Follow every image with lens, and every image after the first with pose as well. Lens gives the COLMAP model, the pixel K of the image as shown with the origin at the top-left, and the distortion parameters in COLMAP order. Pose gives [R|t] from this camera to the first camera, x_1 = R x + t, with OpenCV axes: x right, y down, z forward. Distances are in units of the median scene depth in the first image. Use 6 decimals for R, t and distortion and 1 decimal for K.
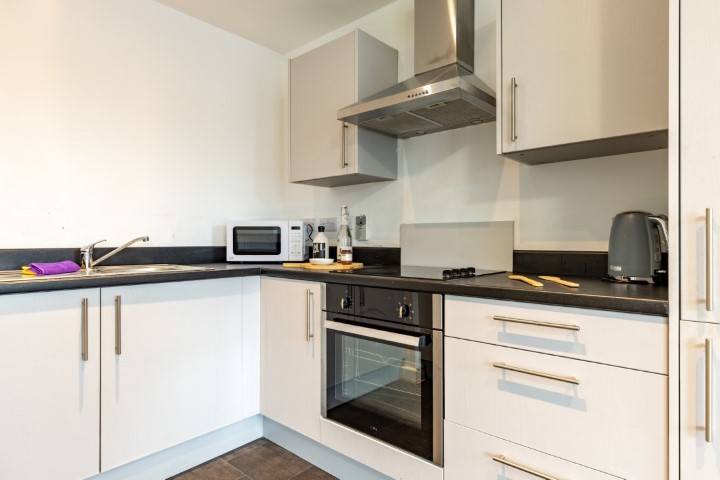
lens RADIAL K [[415.6, 0, 364.9], [0, 415.6, 234.9], [0, 0, 1]] dist [0.000923, -0.000553]
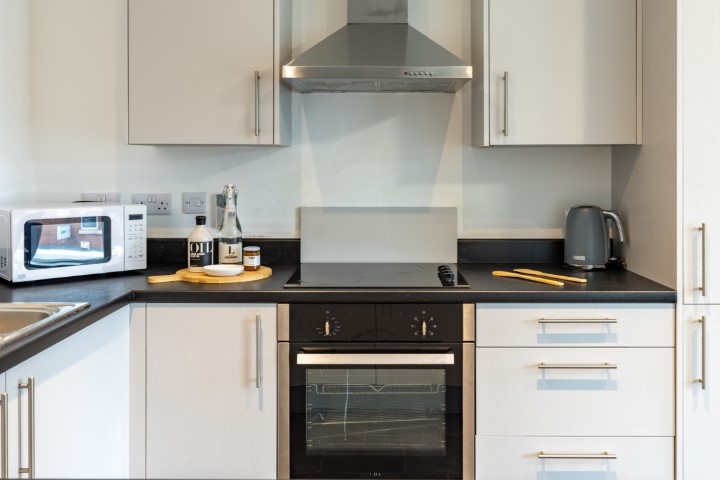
lens RADIAL K [[680.2, 0, 360.4], [0, 680.2, 167.1], [0, 0, 1]] dist [-0.000920, 0.004077]
pose [[0.770220, -0.010087, 0.637698, -0.760739], [0.002171, 0.999911, 0.013194, -0.142457], [-0.637774, -0.008778, 0.770174, -0.010561]]
